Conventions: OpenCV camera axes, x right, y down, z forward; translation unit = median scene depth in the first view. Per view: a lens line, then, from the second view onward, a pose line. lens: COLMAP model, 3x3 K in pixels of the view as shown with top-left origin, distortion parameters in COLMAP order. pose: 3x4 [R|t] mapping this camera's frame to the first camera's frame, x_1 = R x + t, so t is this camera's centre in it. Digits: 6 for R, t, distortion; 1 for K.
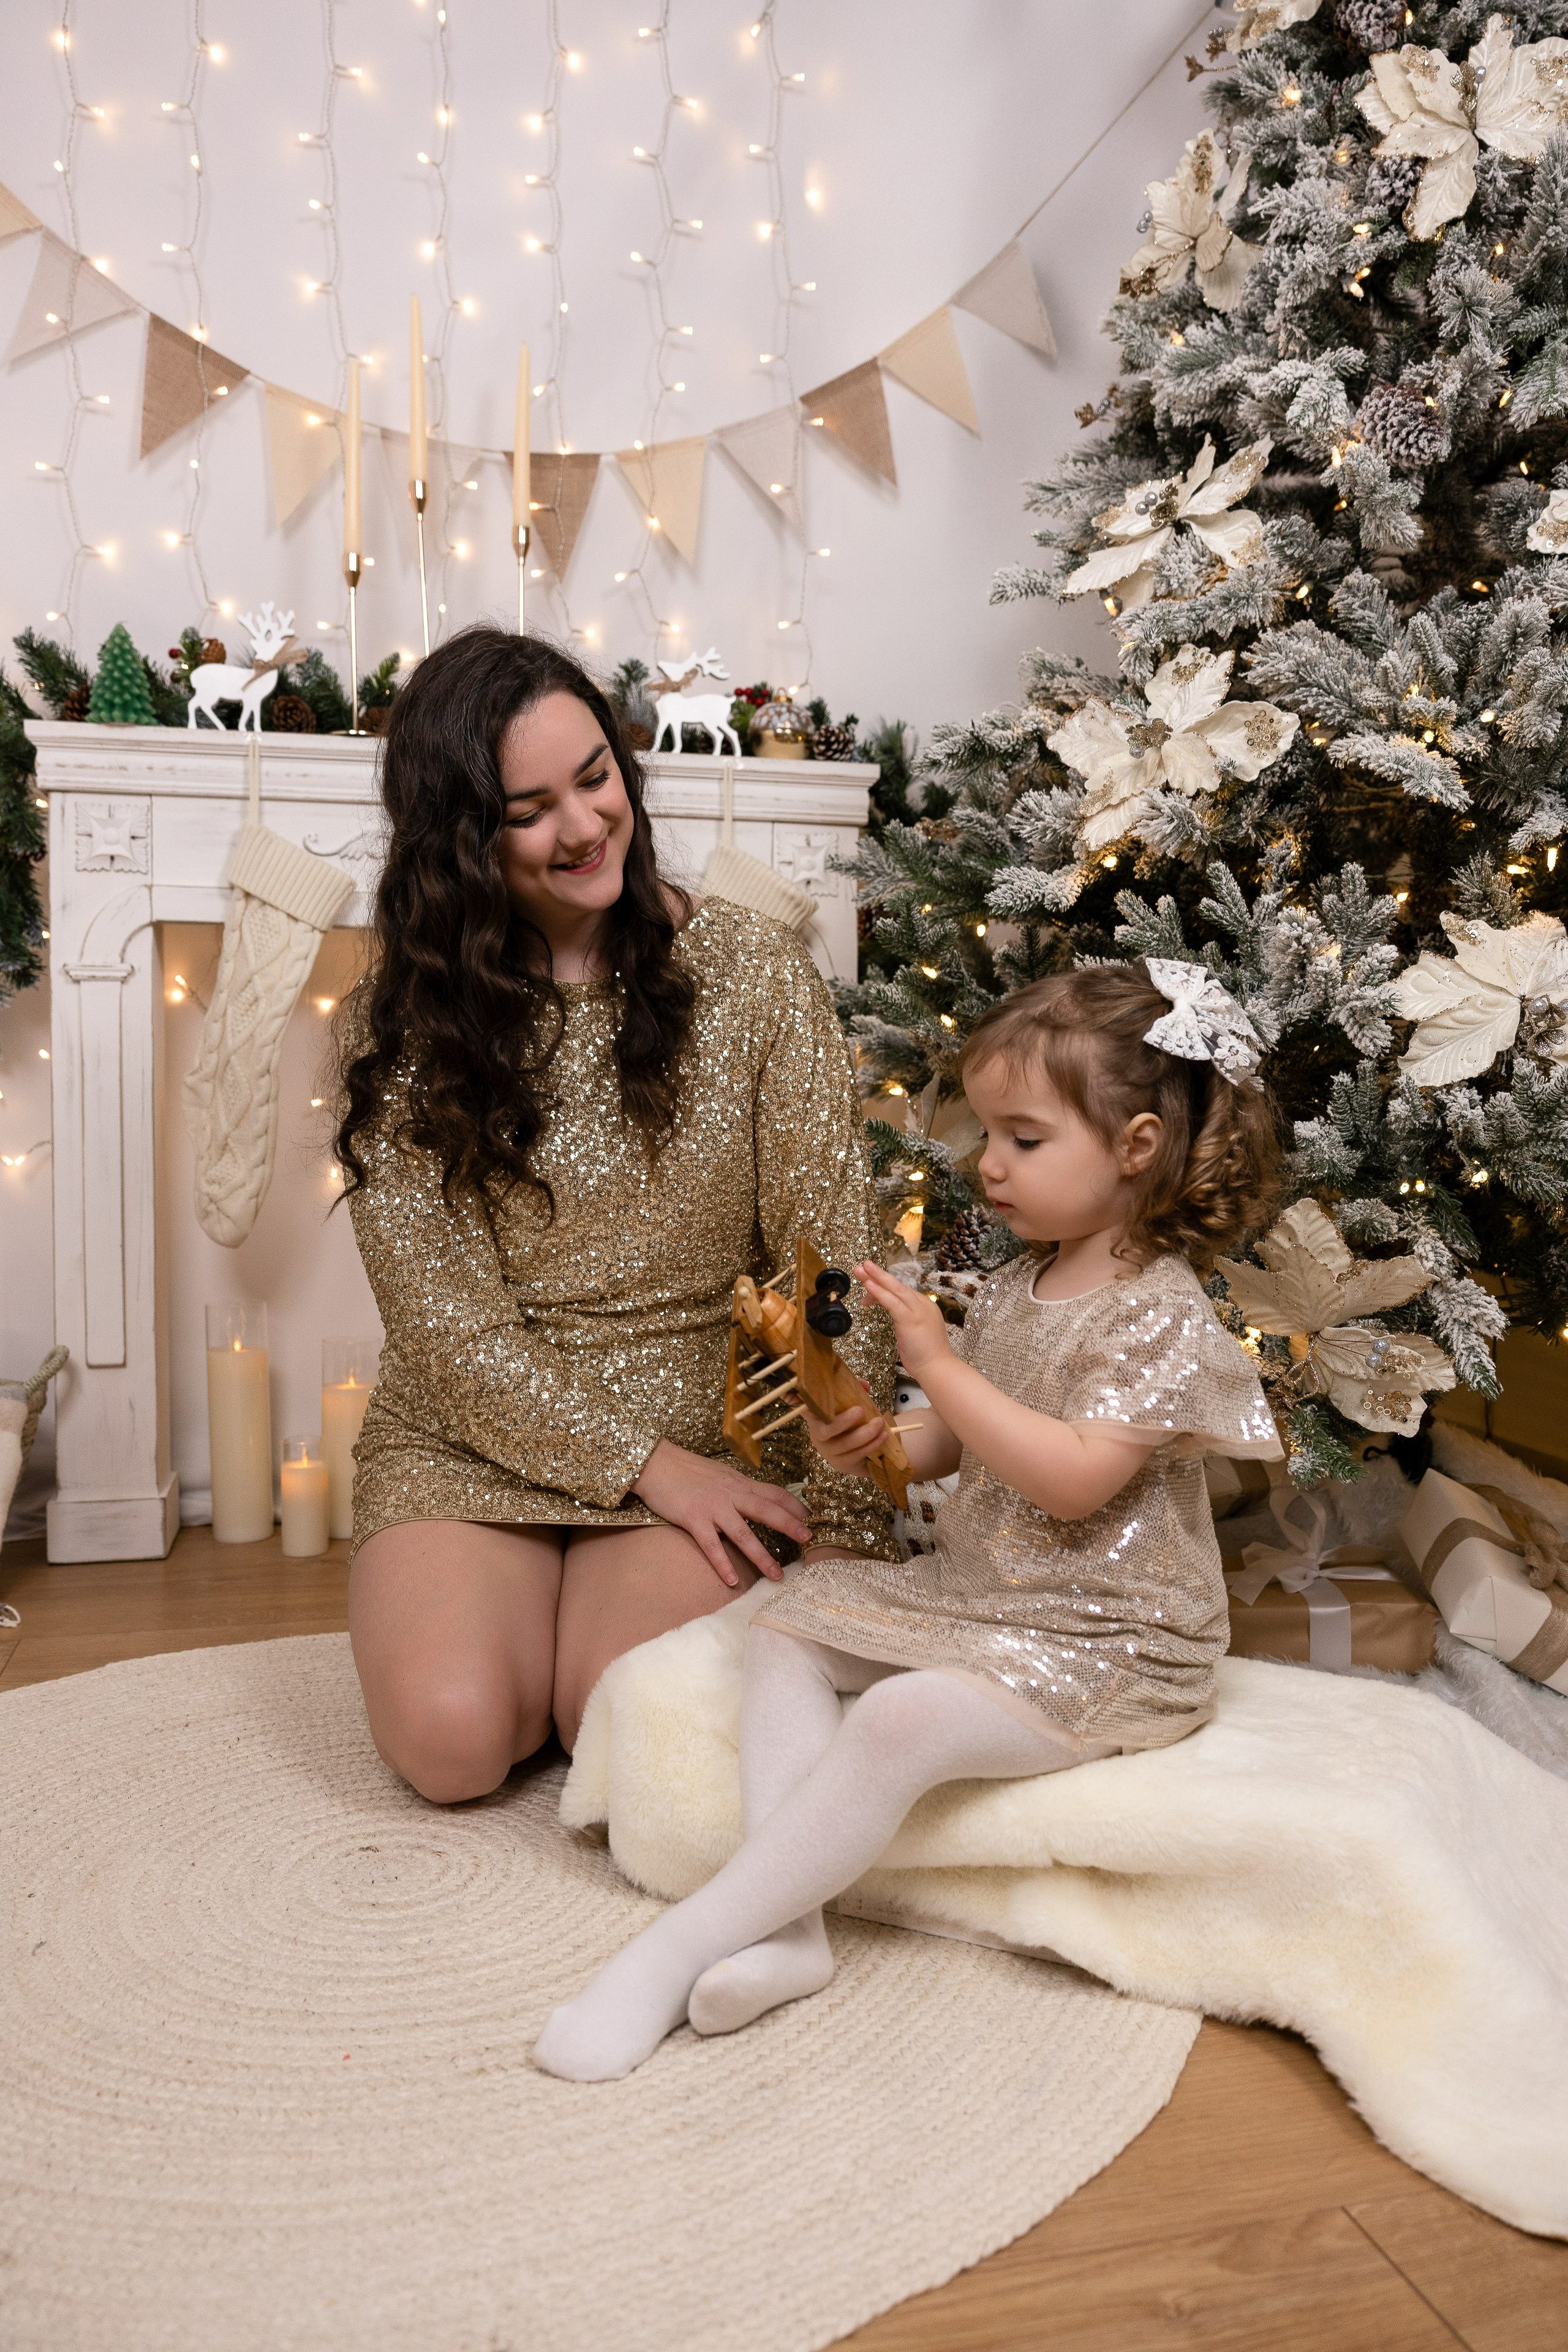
lens RADIAL K [[1905.7, 0, 768.7], [0, 1905.7, 1180.7], [0, 0, 1]] dist [0.012775, -0.001699]
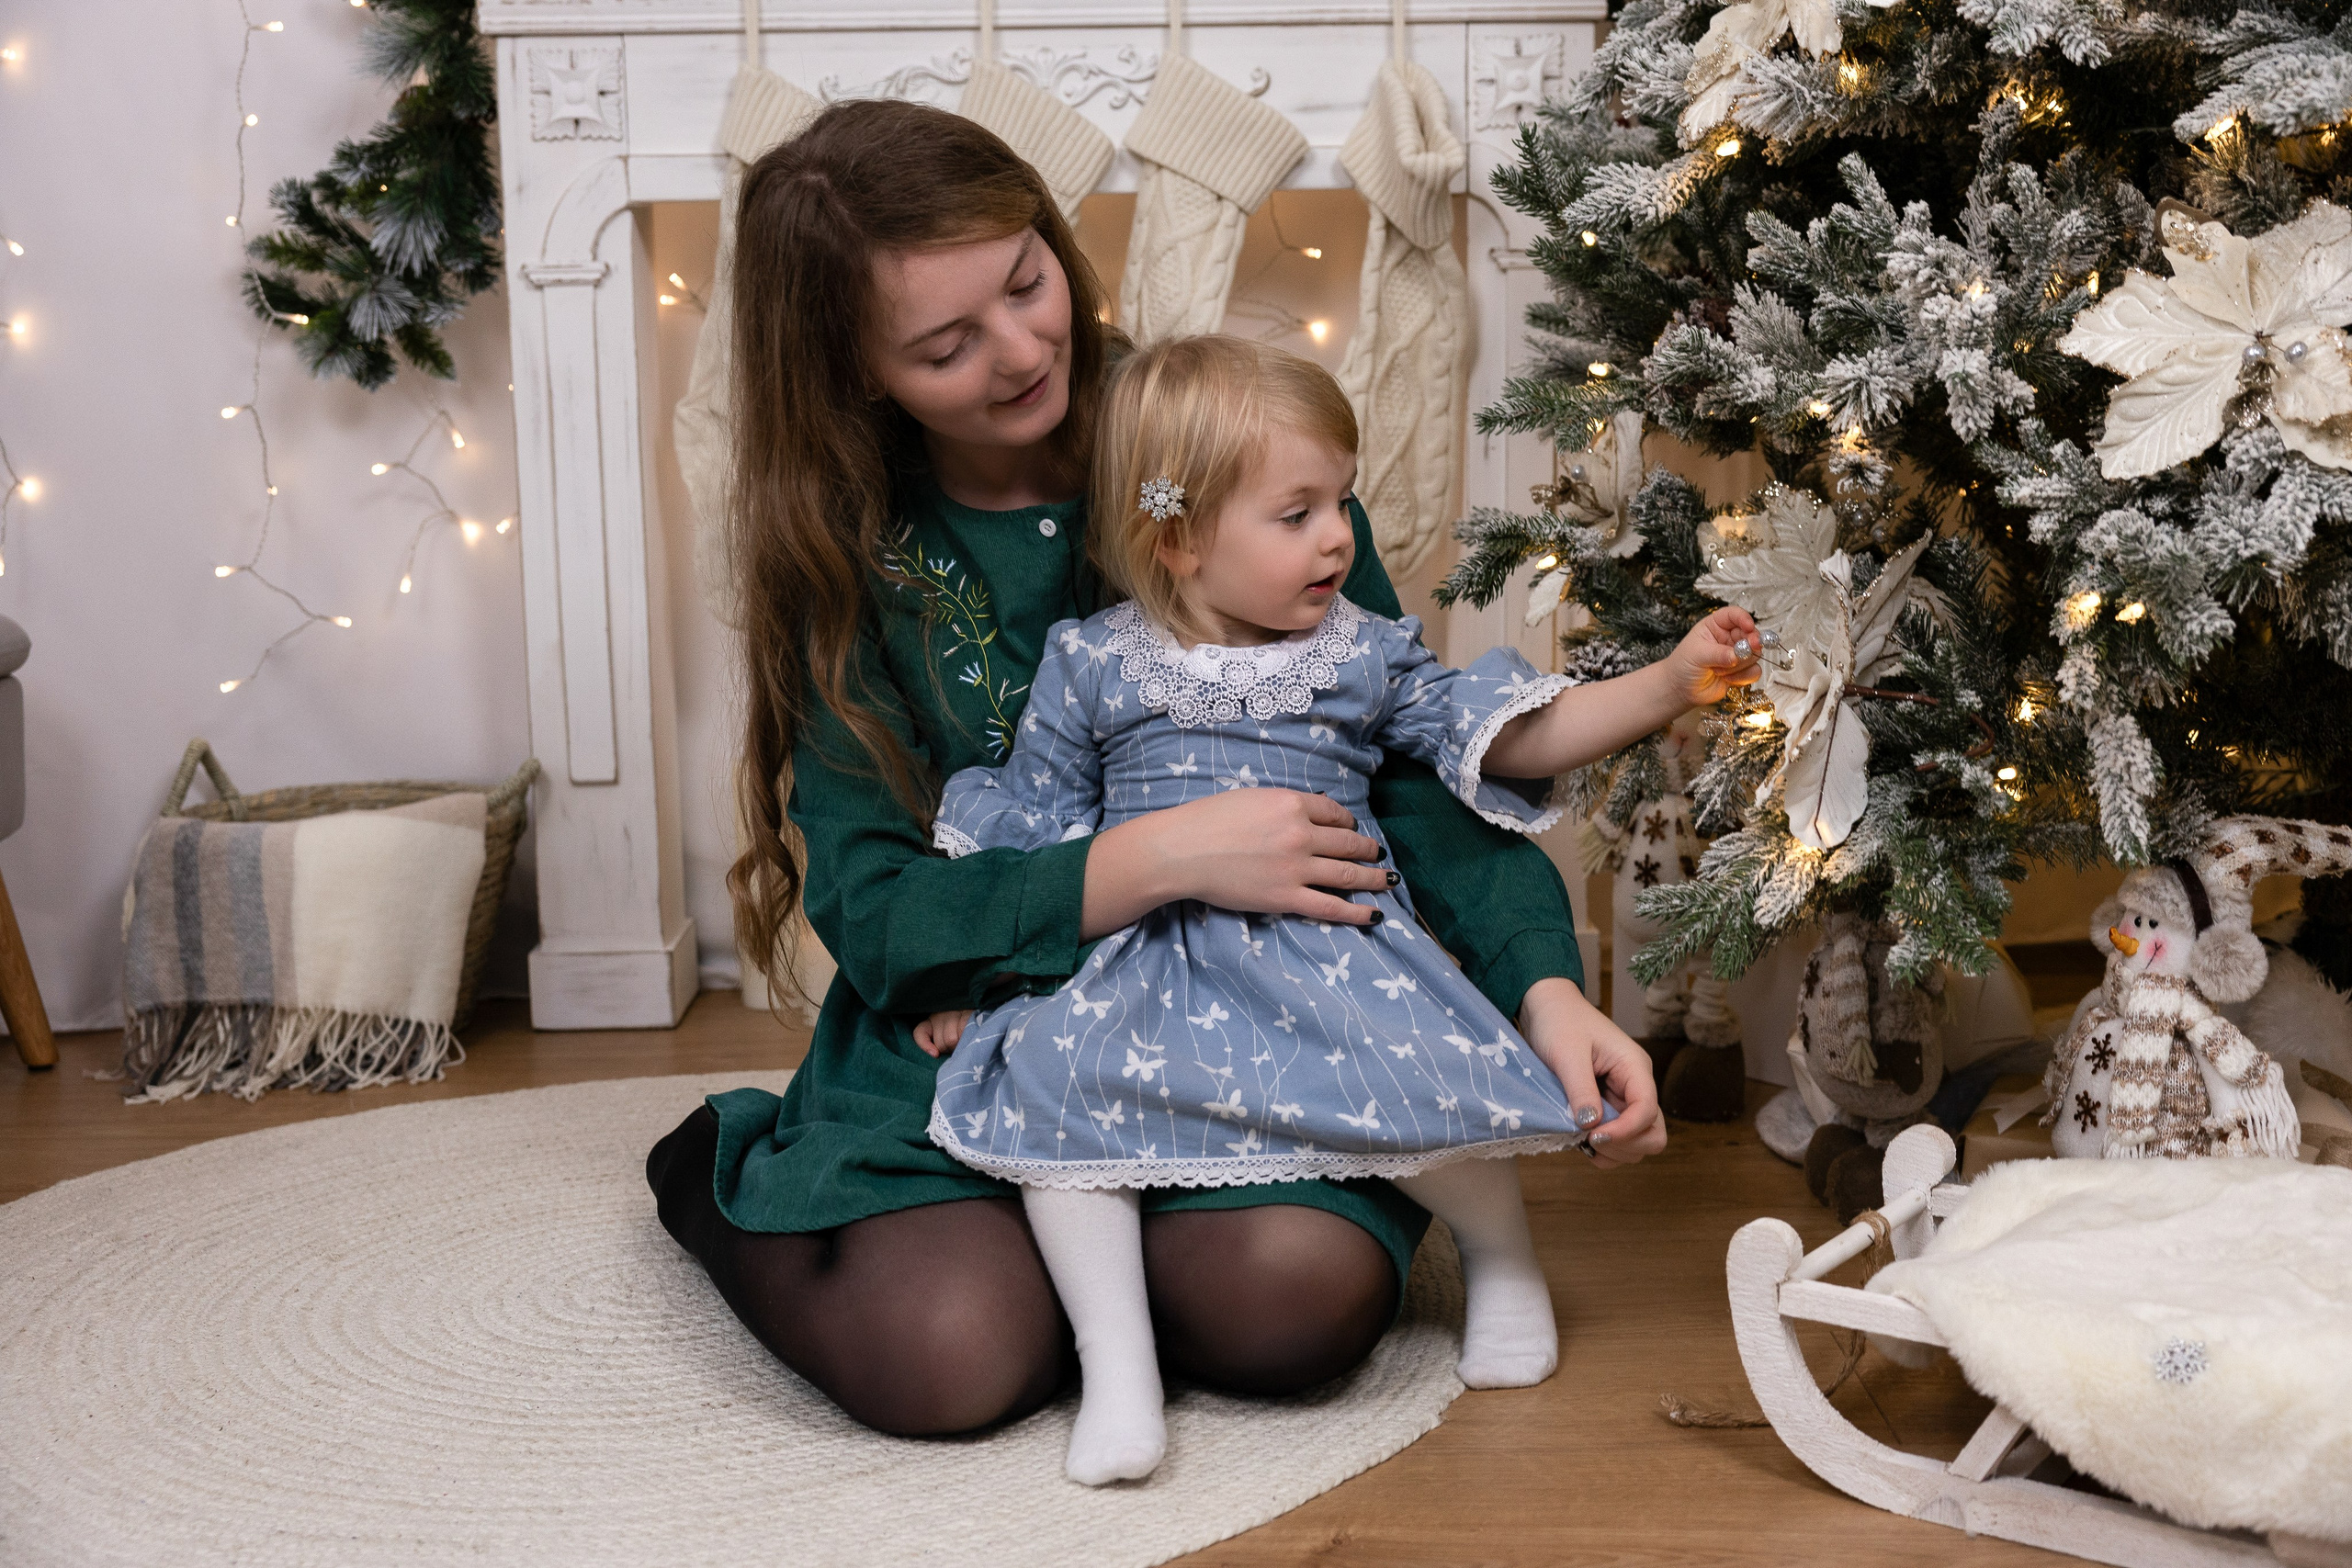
lens RADIAL K [[3070.2, 0, 1162.8], [0, 3070.2, 779.2], [0, 0, 1]] dist [0.018195, 0.000000]
pose [[0.975977, 0.010845, -0.217604, 0.151447], [0.012852, 0.994155, 0.107193, -0.035780], [0.217495, -0.107414, 0.970133, -0.165192]]
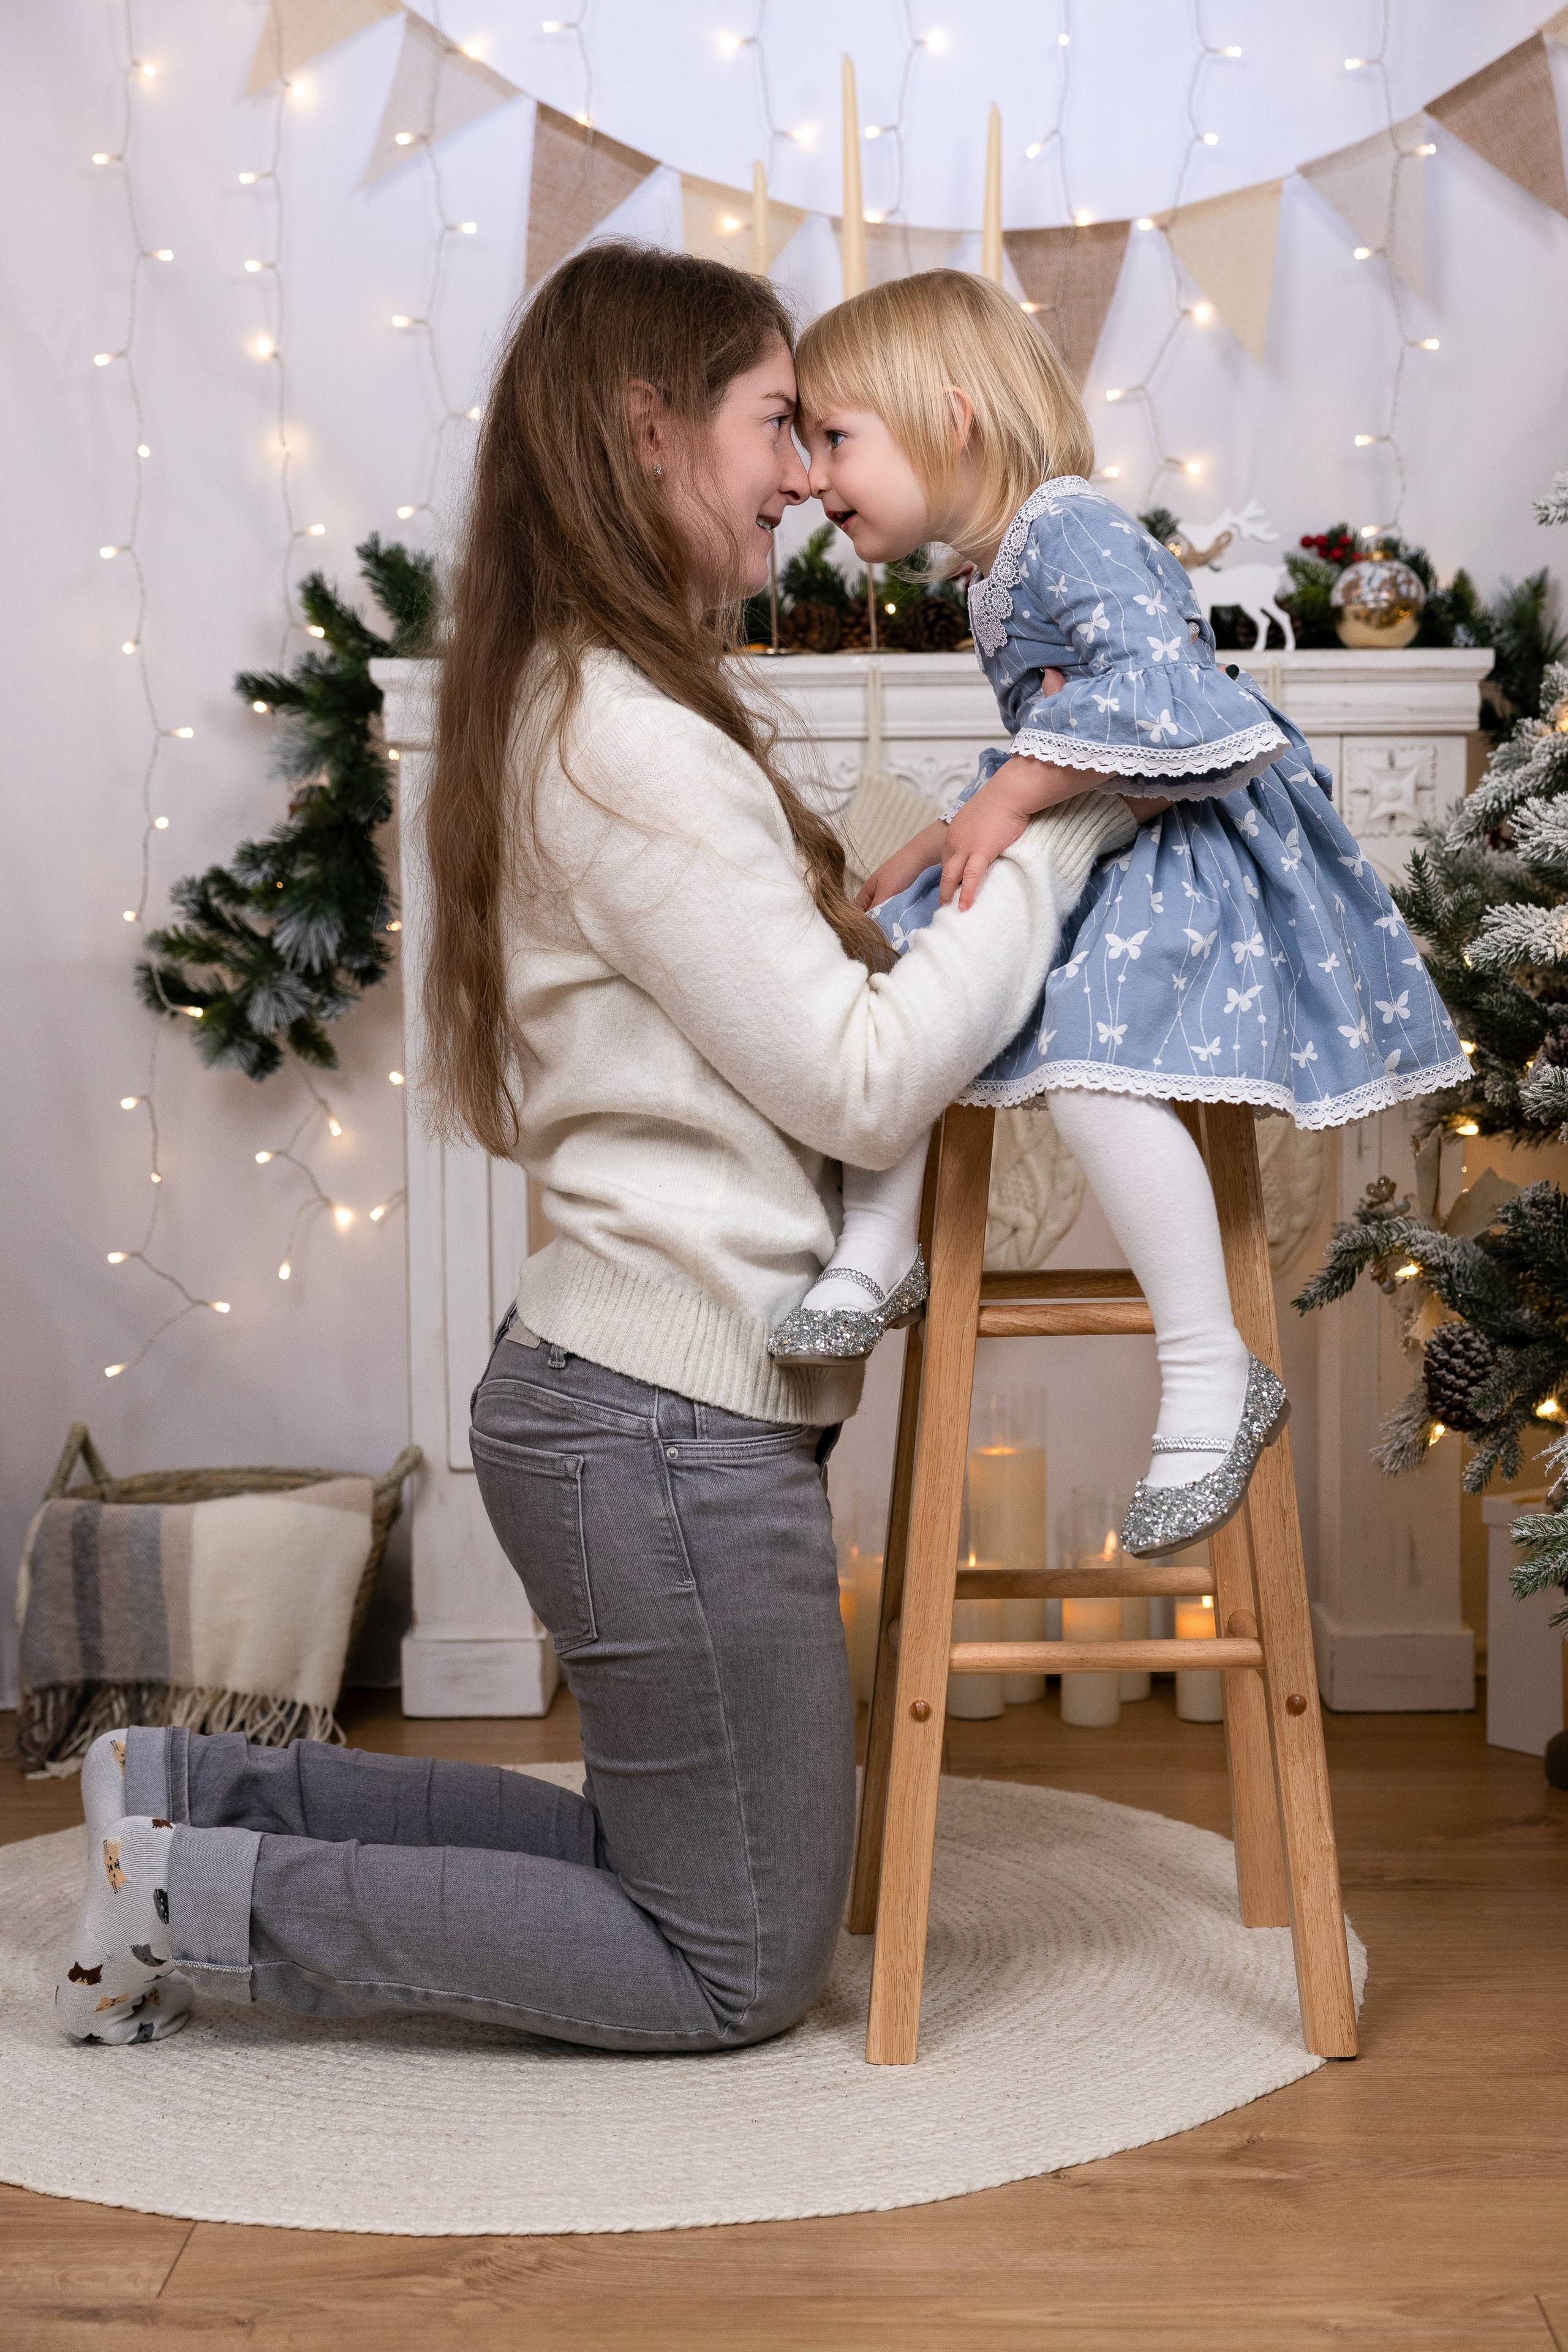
lens RADIAL K [[3916.9, 0, 791.8], [0, 3916.9, 1161.8], [0, 0, 1]] dist [0.047353, 0.000000]
pose [[0.969945, 0.000727, -0.243322, 0.172114], [0.004869, 0.999737, 0.022396, -0.064882], [0.243274, -0.022907, 0.969687, -0.526389]]
